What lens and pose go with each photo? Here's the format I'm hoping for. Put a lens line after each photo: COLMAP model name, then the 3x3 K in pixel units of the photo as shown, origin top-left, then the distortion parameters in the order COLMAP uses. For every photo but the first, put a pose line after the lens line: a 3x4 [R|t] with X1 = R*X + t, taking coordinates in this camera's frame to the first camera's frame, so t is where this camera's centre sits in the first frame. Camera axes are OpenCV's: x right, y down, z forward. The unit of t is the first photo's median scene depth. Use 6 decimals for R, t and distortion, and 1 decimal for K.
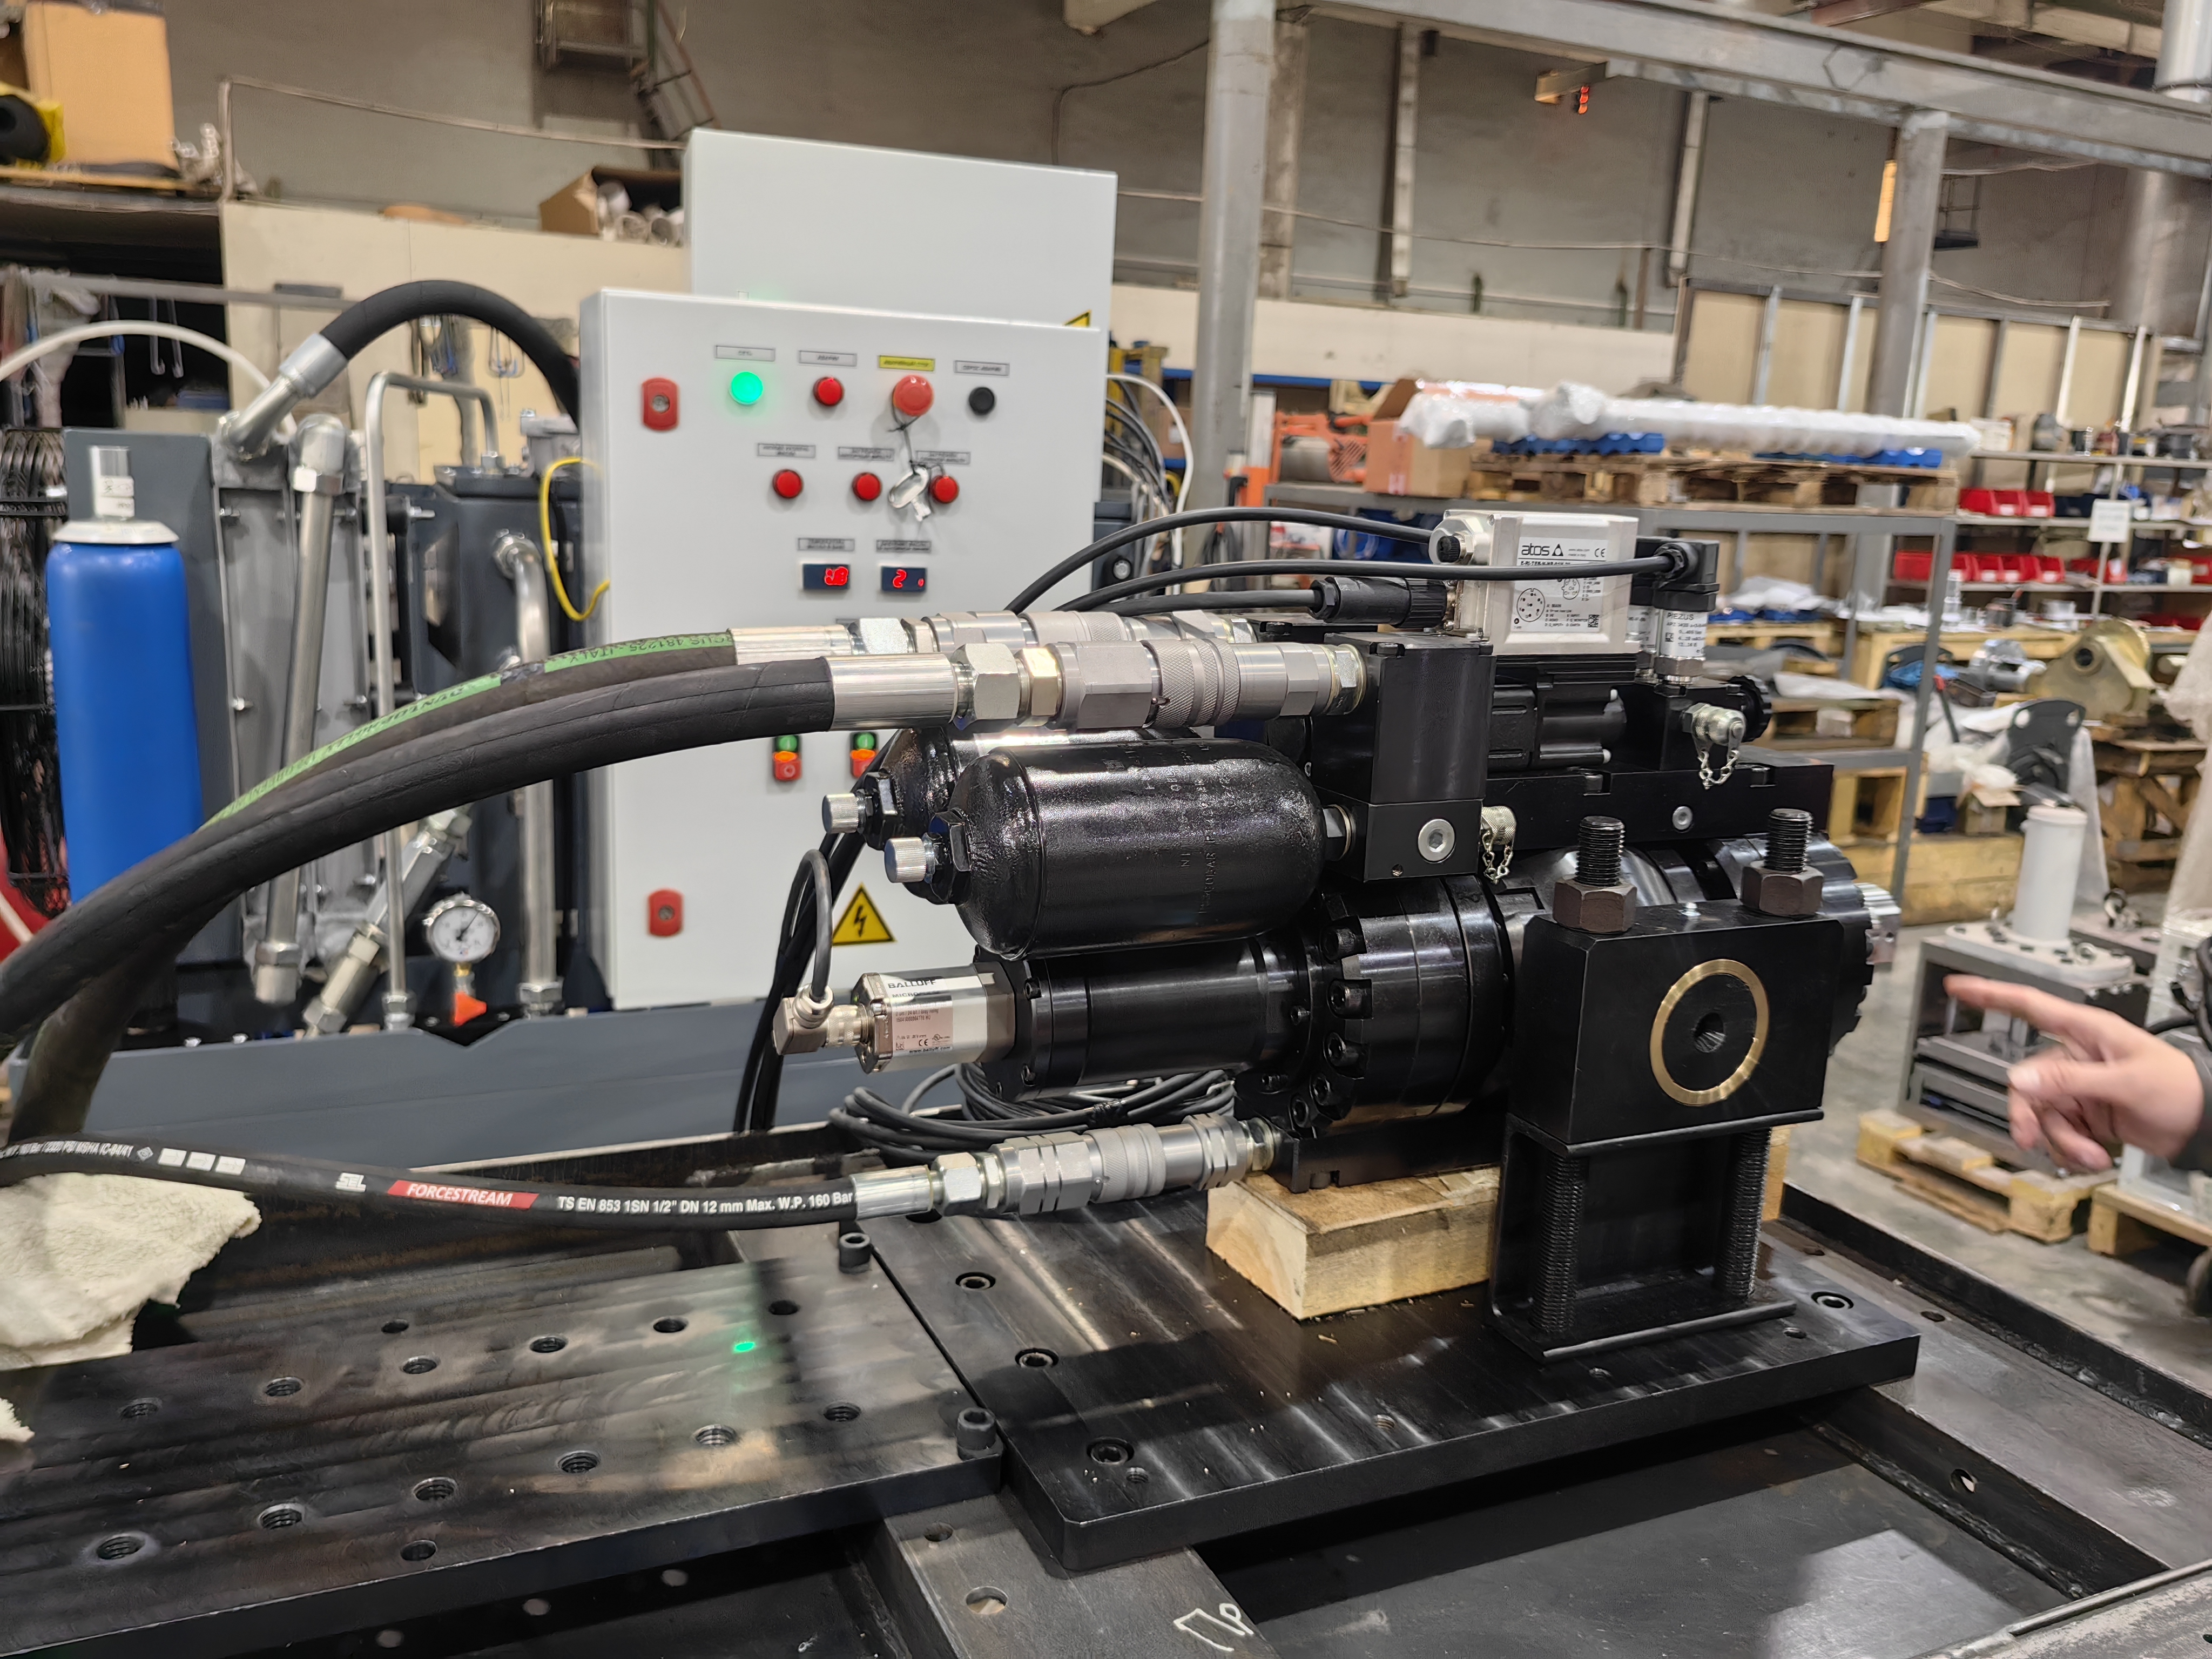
lens RADIAL K [[1766.1, 0, 1108.8], [0, 1766.1, 877.2], [0, 0, 1]] dist [0.010049, -0.017670]
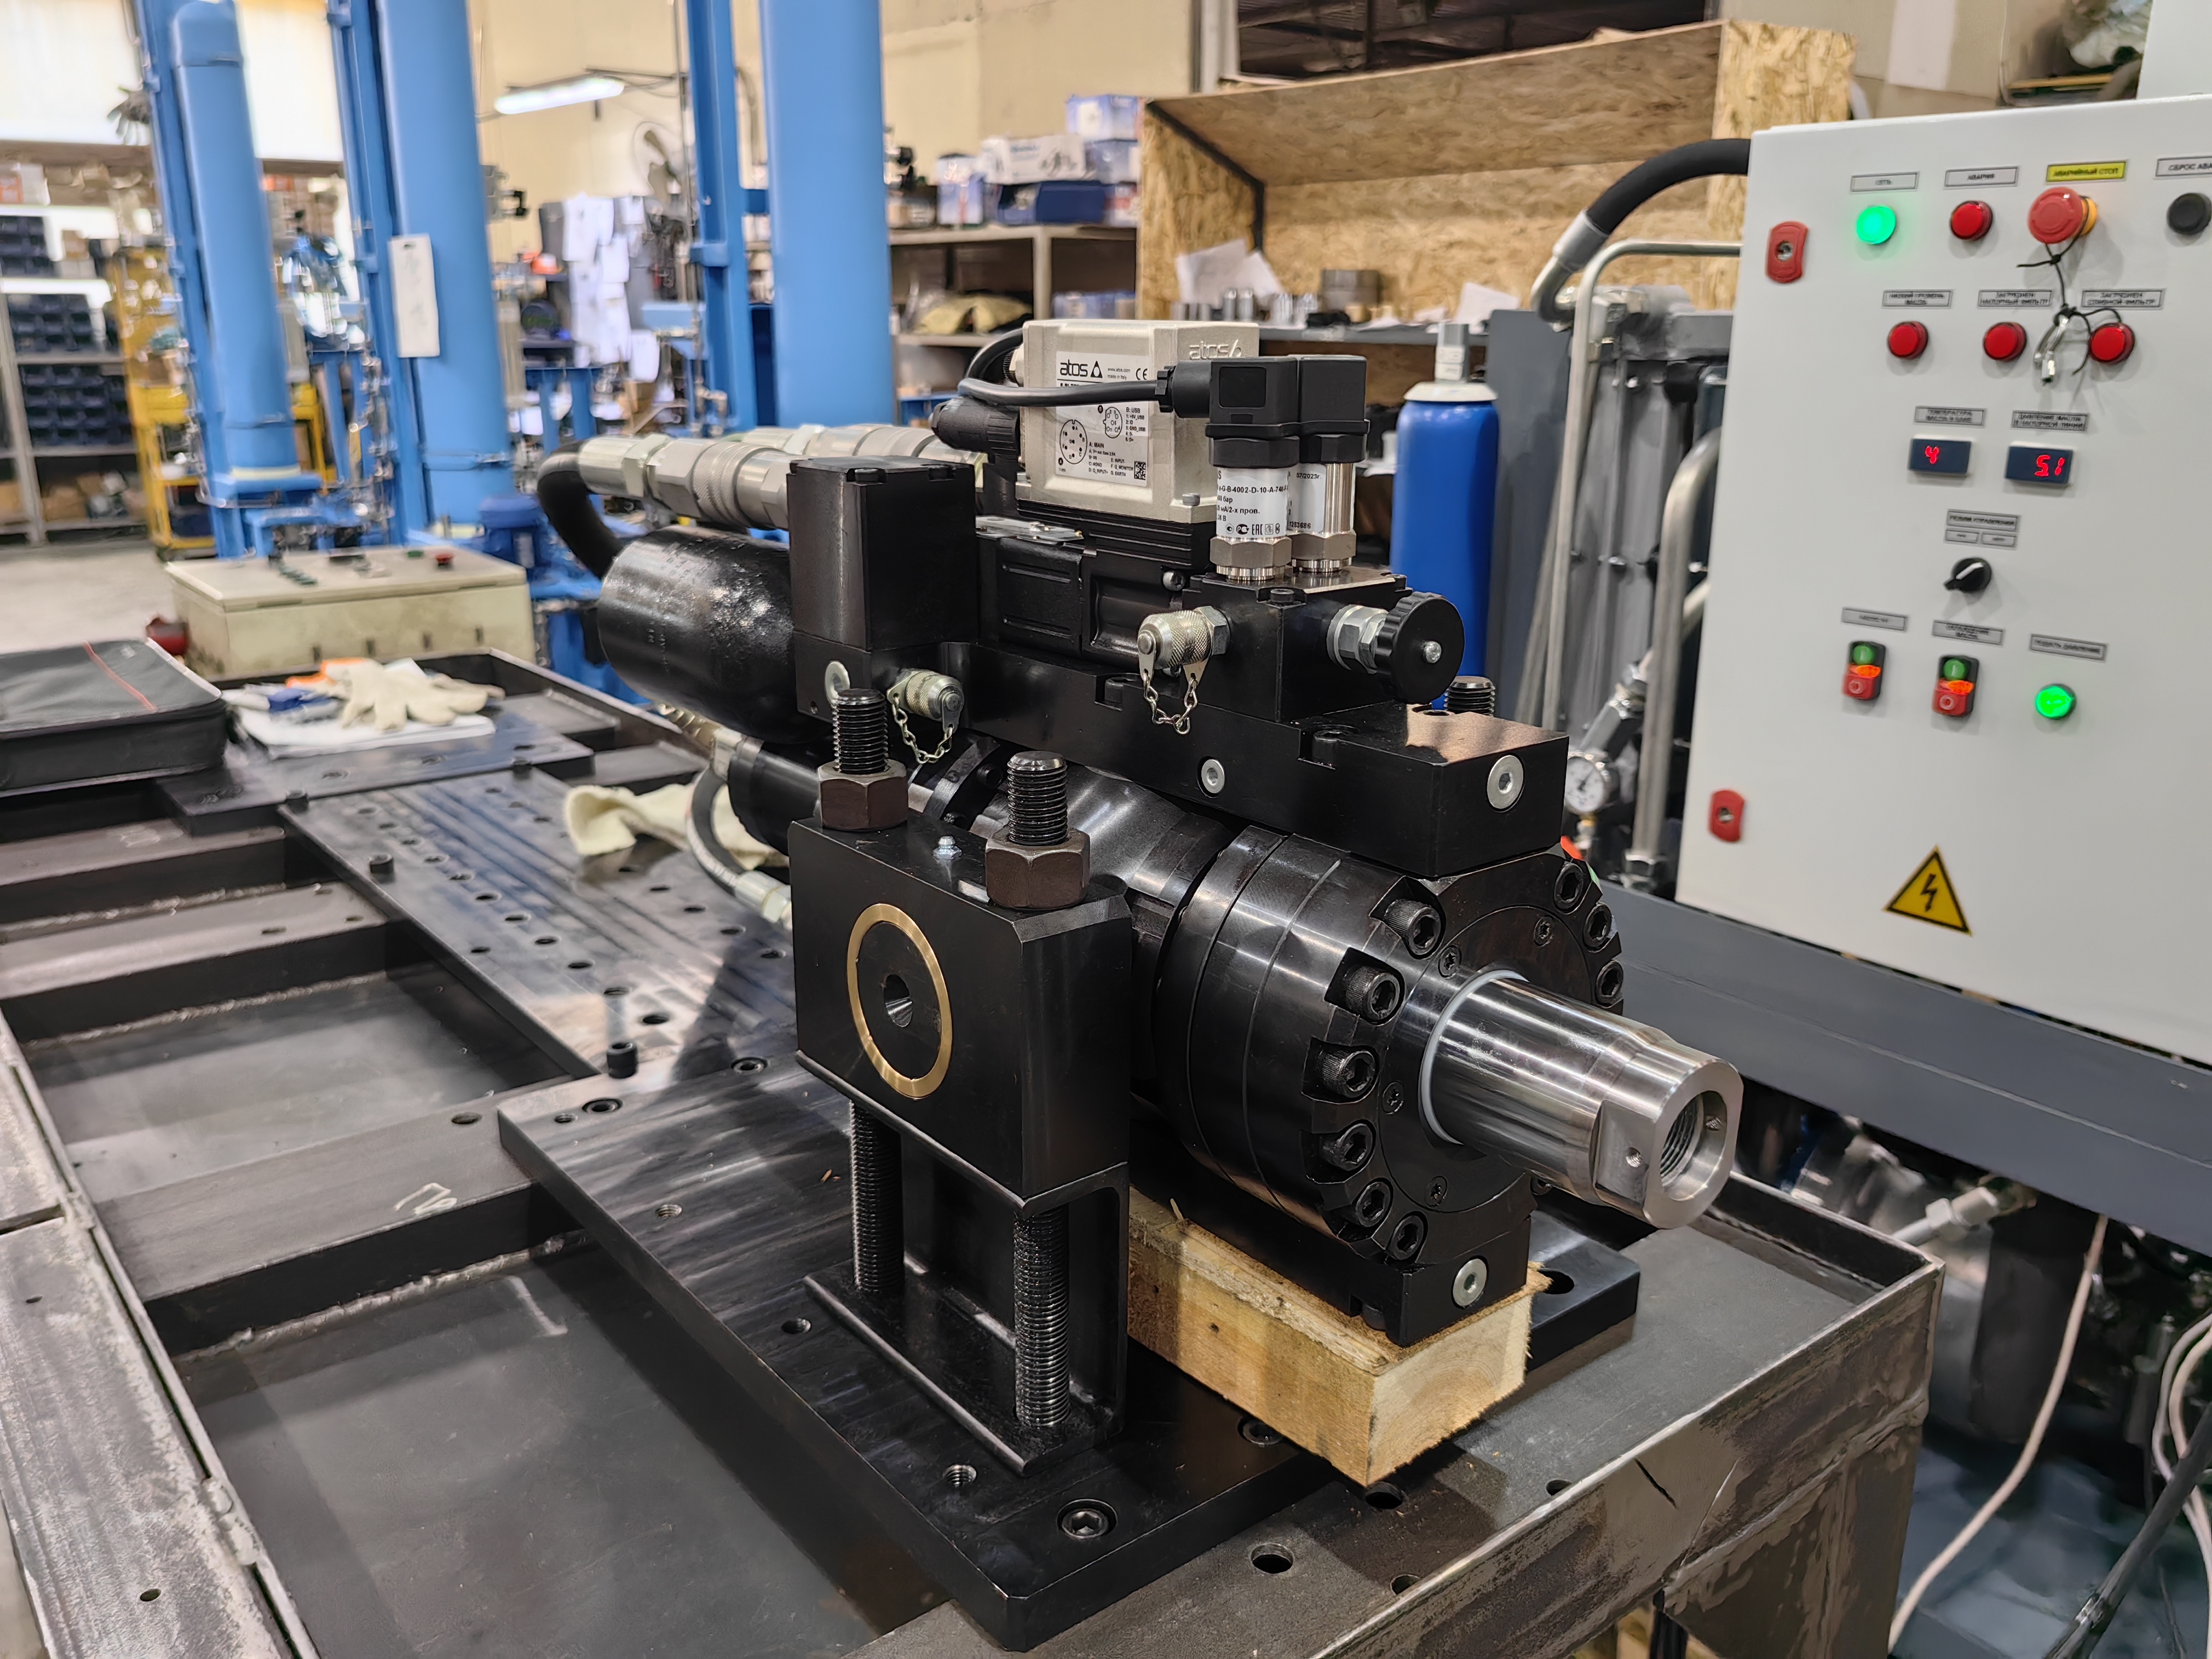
lens RADIAL K [[1766.1, 0, 1105.8], [0, 1766.1, 853.5], [0, 0, 1]] dist [0.010049, -0.017670]
pose [[0.235040, 0.248716, -0.939626, 0.547374], [-0.215025, 0.956061, 0.199279, -0.075232], [0.947903, 0.155205, 0.278192, 0.440474]]
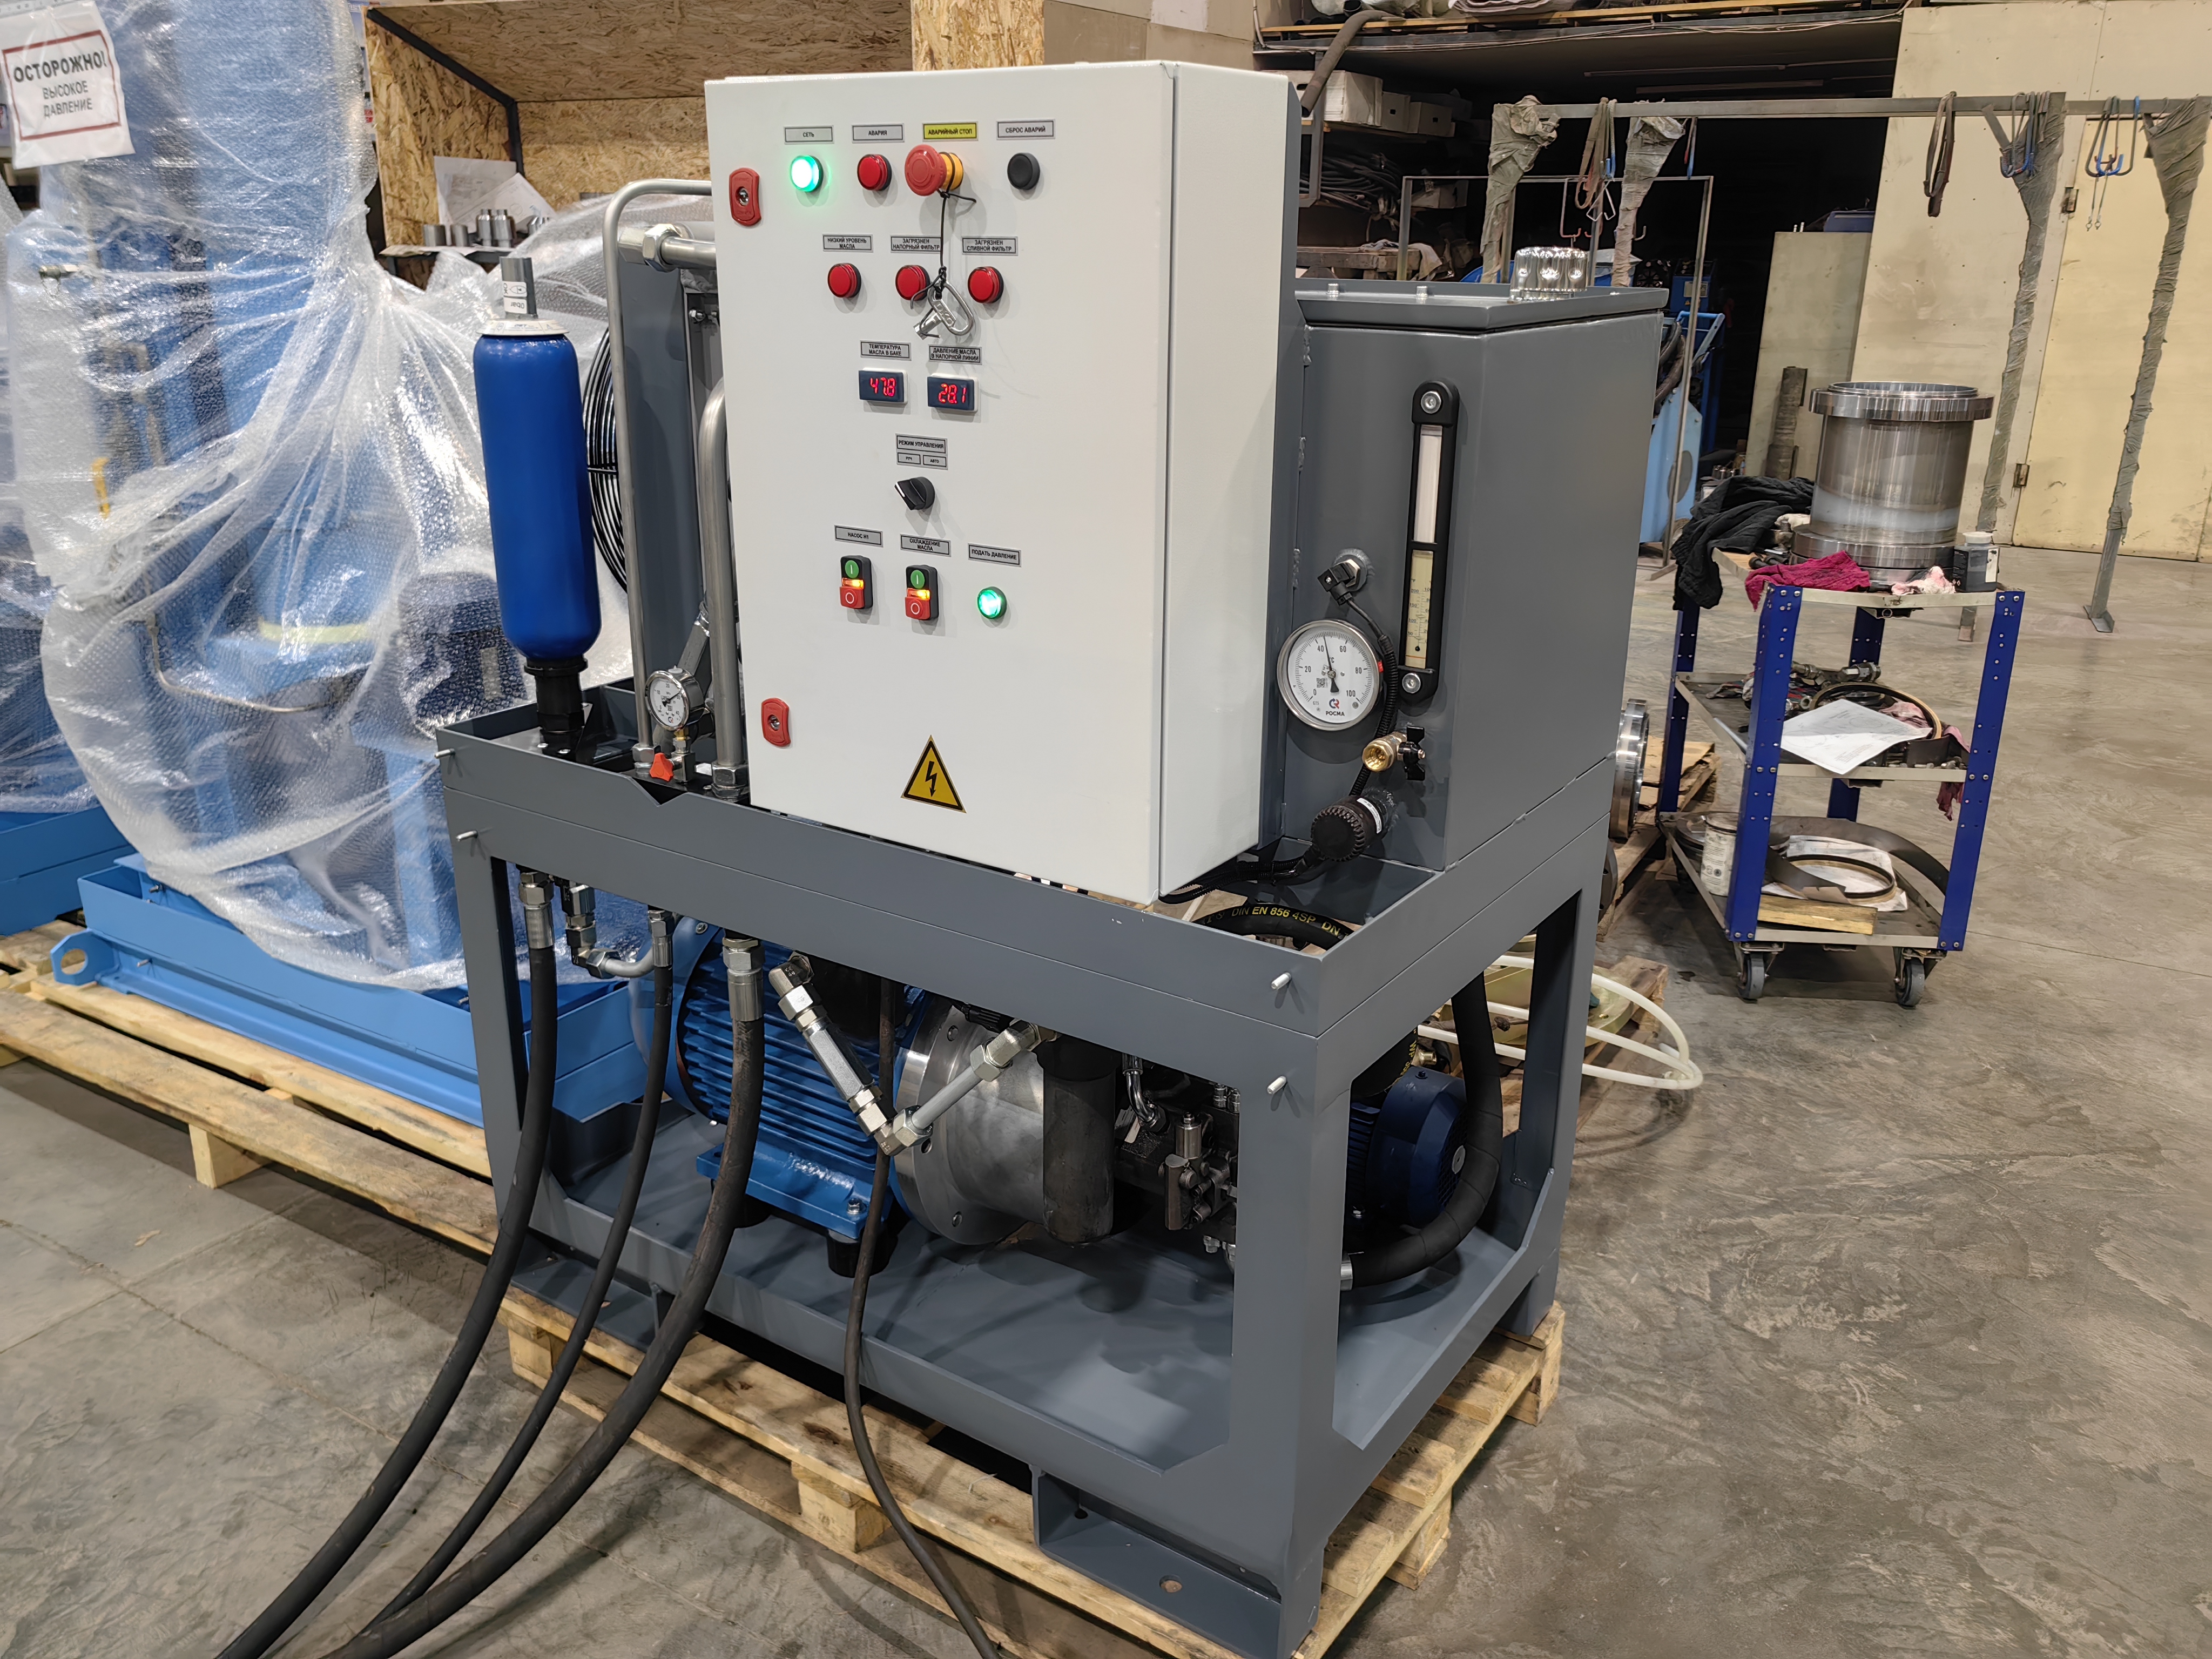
lens RADIAL K [[1766.1, 0, 1085.9], [0, 1766.1, 869.3], [0, 0, 1]] dist [0.010049, -0.017670]
pose [[0.526278, 0.256686, -0.810644, 0.678432], [-0.188225, 0.964865, 0.183321, -0.116543], [0.829218, 0.056106, 0.556102, 0.595540]]
